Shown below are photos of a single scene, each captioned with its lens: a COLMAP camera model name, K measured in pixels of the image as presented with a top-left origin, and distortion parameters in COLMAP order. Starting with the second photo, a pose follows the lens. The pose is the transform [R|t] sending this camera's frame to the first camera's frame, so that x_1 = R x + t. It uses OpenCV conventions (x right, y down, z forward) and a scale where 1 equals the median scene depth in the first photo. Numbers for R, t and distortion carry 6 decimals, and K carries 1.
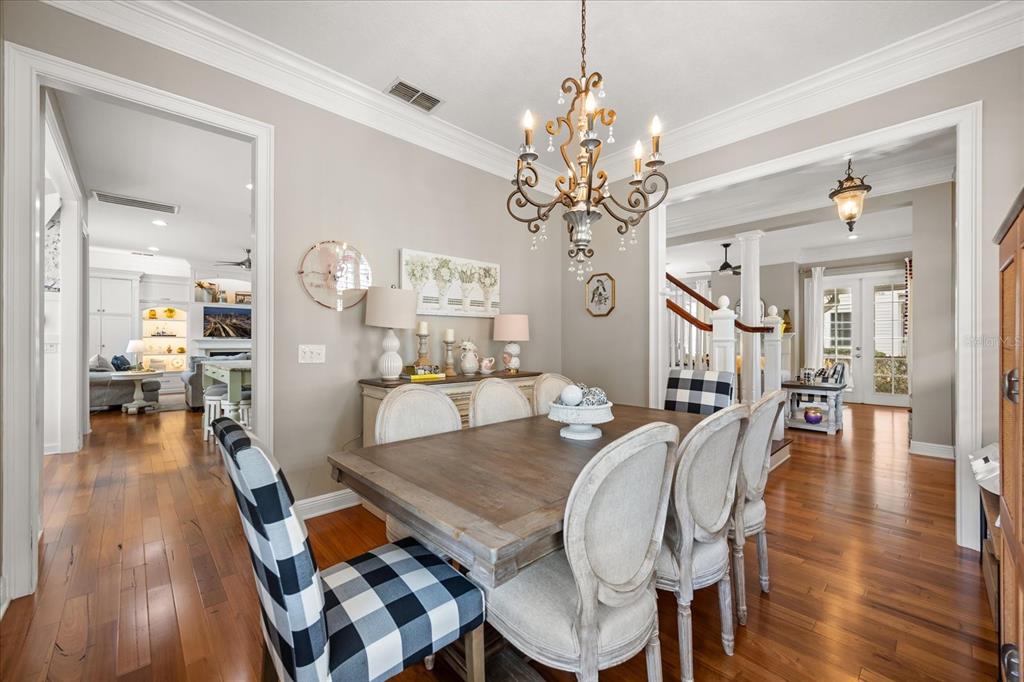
lens RADIAL K [[393.9, 0, 510.6], [0, 393.9, 340.5], [0, 0, 1]] dist [0.001070, 0.000128]
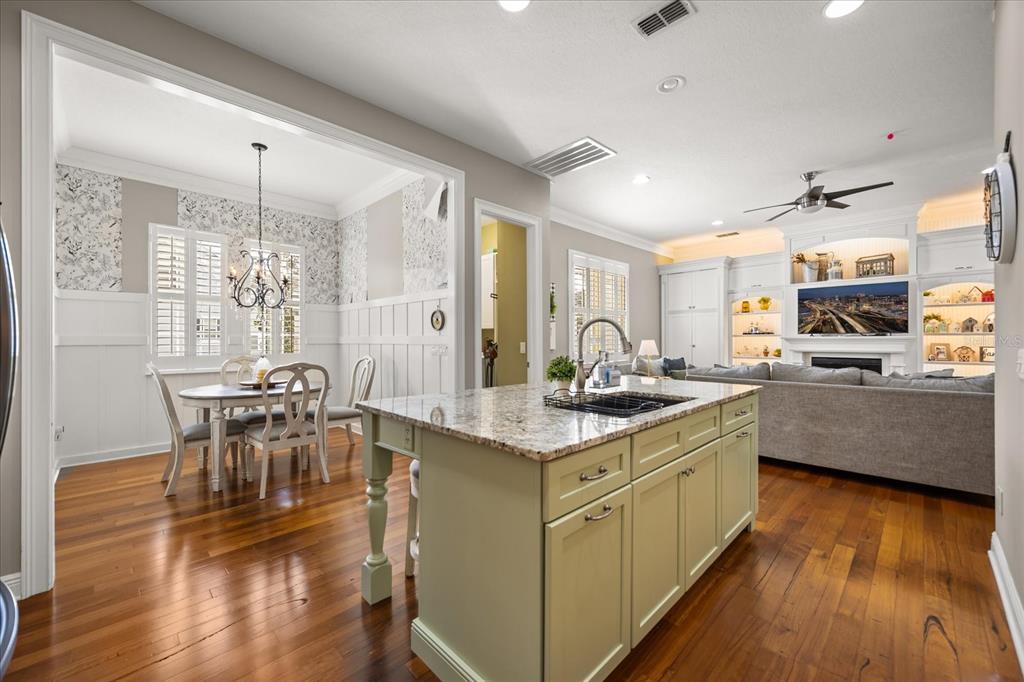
lens RADIAL K [[393.9, 0, 510.7], [0, 393.9, 339.0], [0, 0, 1]] dist [0.001070, 0.000128]
pose [[0.003220, -0.004290, -0.999986, -0.102996], [0.004198, 0.999982, -0.004276, 0.000181], [0.999986, -0.004184, 0.003238, 0.494009]]
